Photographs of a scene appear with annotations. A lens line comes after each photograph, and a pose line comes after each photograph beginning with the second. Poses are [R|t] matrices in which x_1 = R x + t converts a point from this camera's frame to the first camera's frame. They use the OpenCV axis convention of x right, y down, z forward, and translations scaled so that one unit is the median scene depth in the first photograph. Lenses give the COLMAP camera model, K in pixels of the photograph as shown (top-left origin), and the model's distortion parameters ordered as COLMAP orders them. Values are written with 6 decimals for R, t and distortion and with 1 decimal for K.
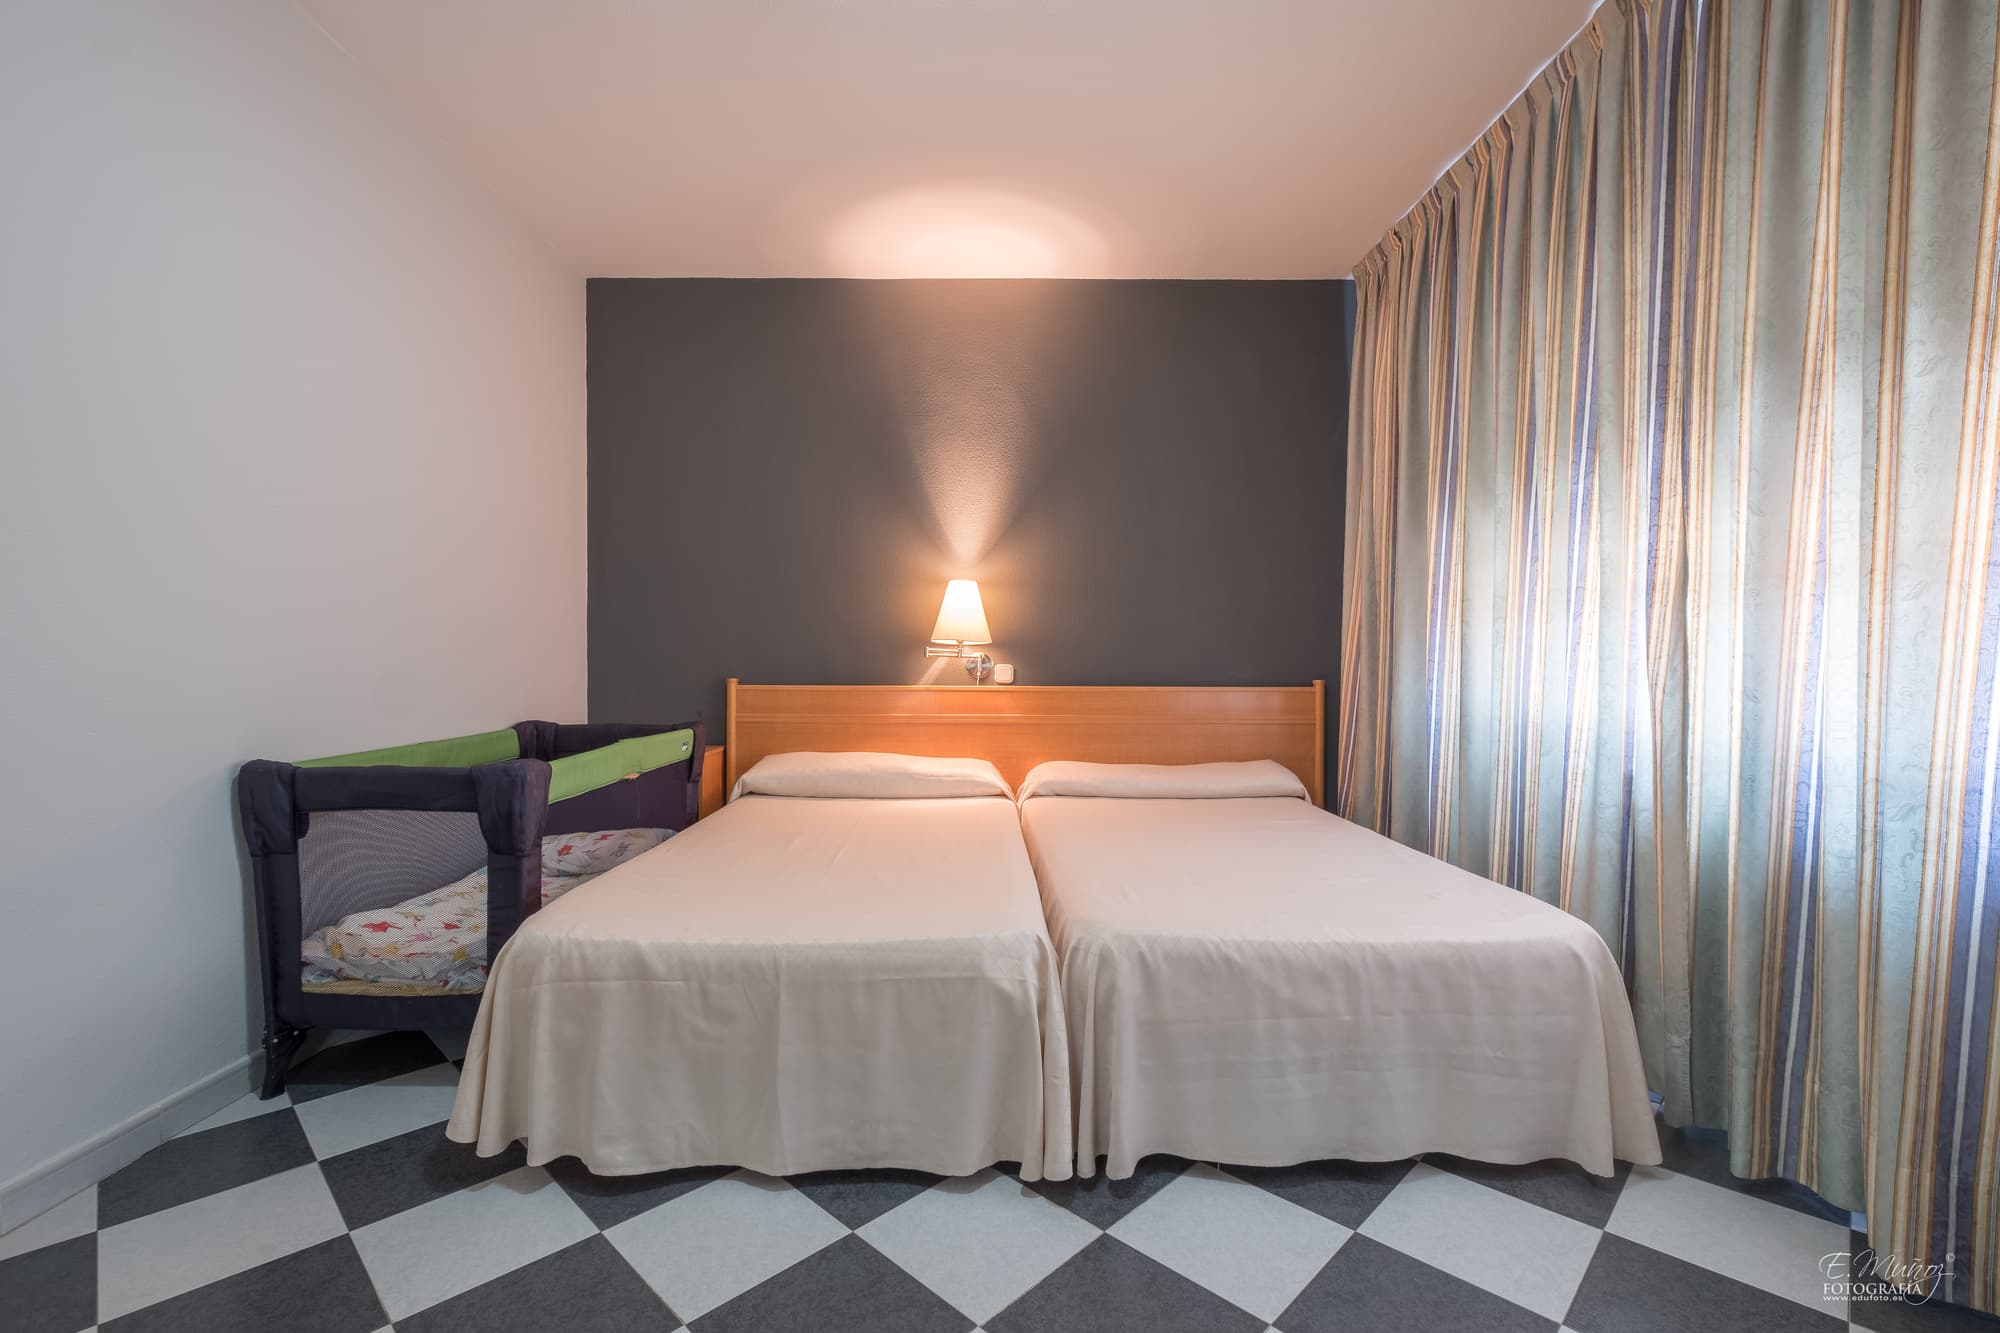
lens RADIAL K [[873.6, 0, 993.2], [0, 873.6, 679.8], [0, 0, 1]] dist [-0.001155, 0.001032]
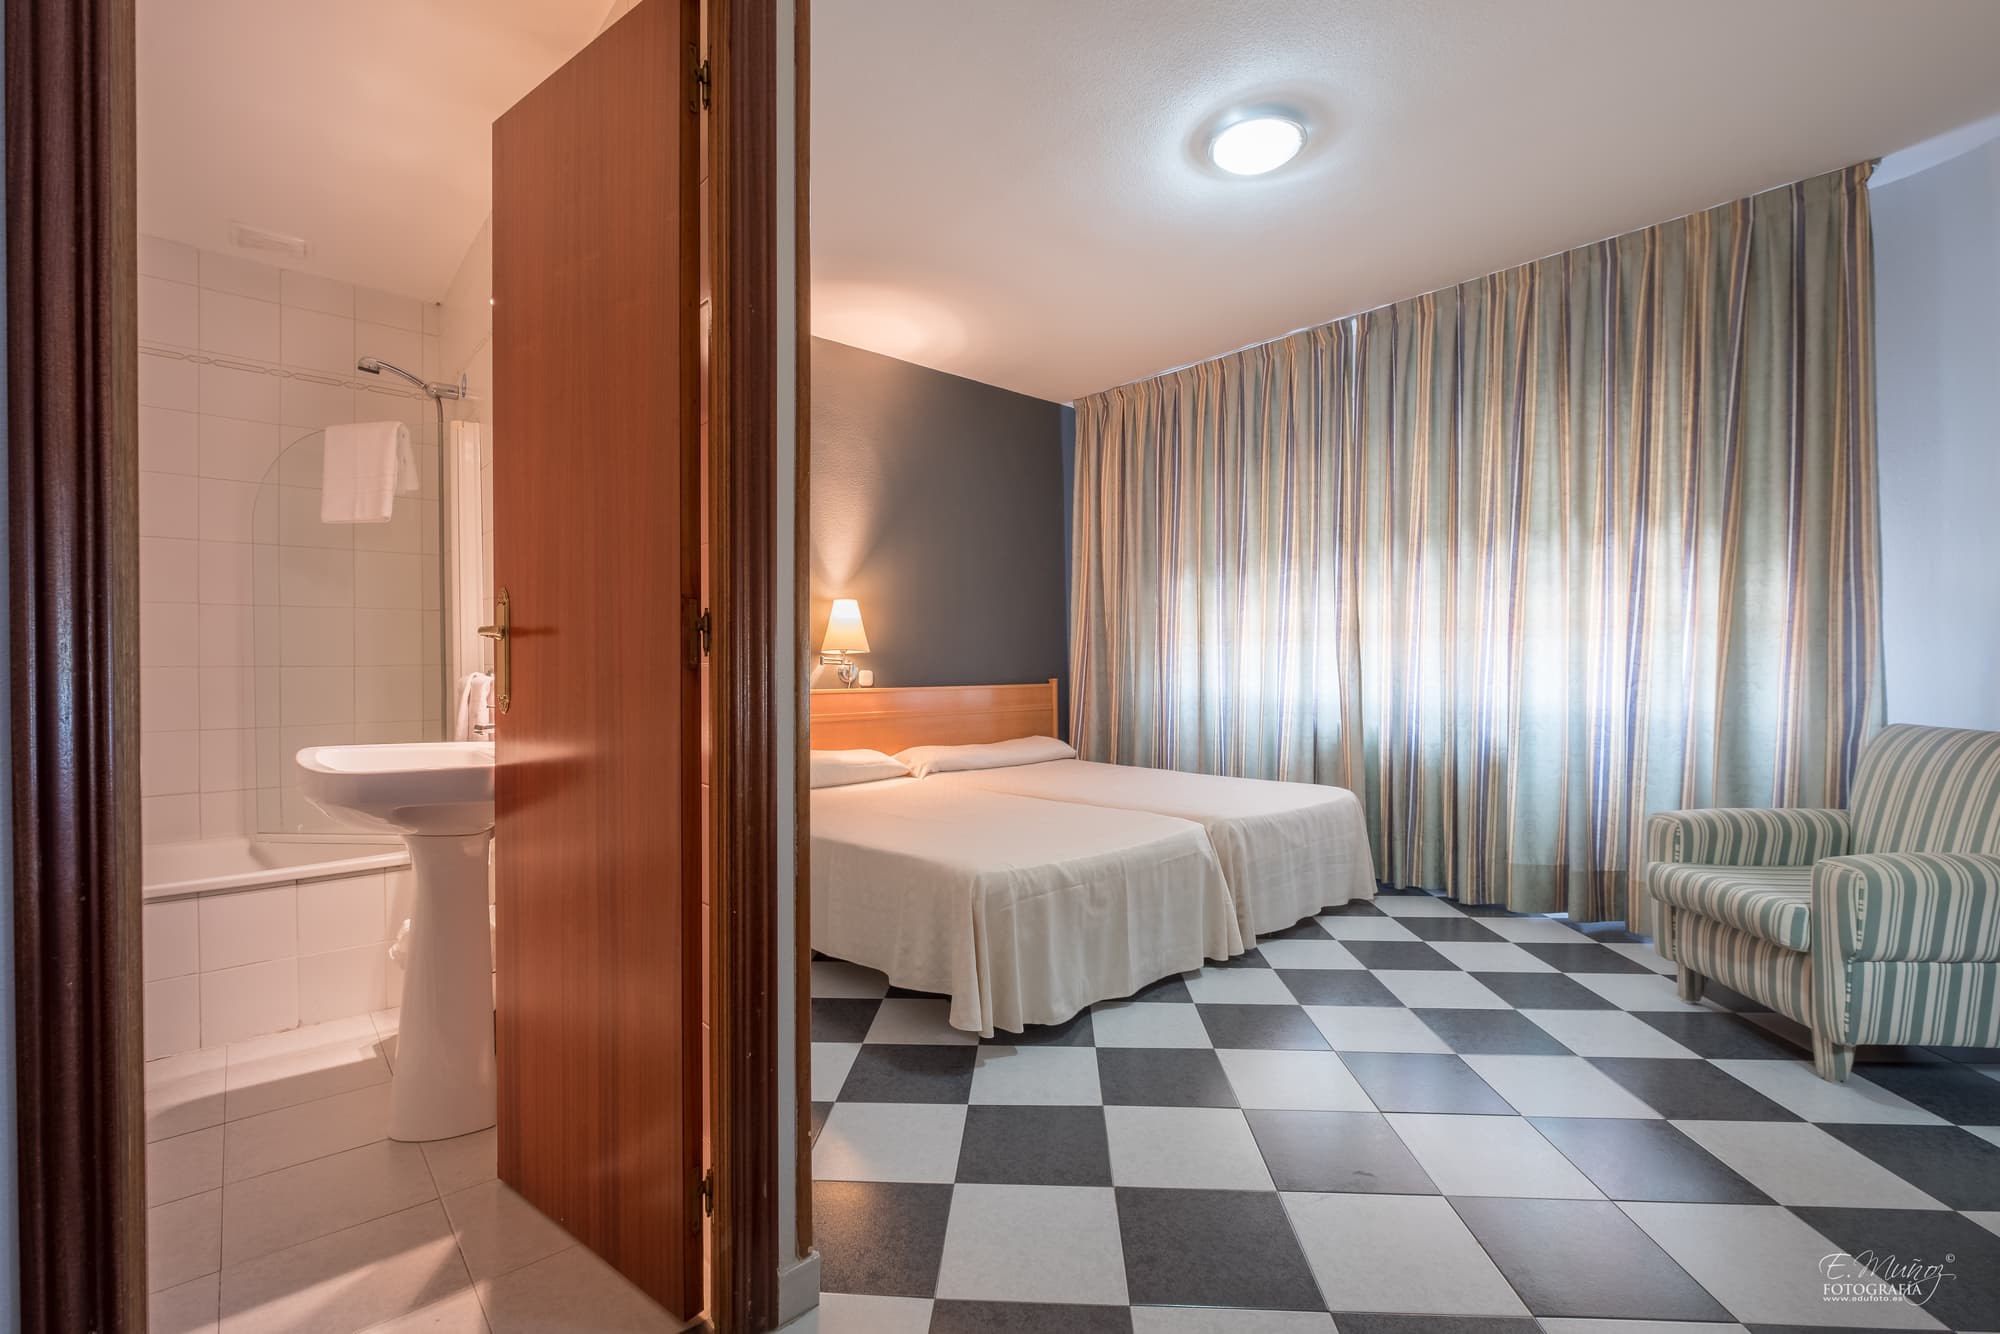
lens RADIAL K [[873.6, 0, 998.0], [0, 873.6, 669.3], [0, 0, 1]] dist [-0.001155, 0.001032]
pose [[0.748181, -0.011067, 0.663402, -1.420481], [0.020481, 0.999770, -0.006420, -0.016773], [-0.663178, 0.018391, 0.748235, -0.032425]]
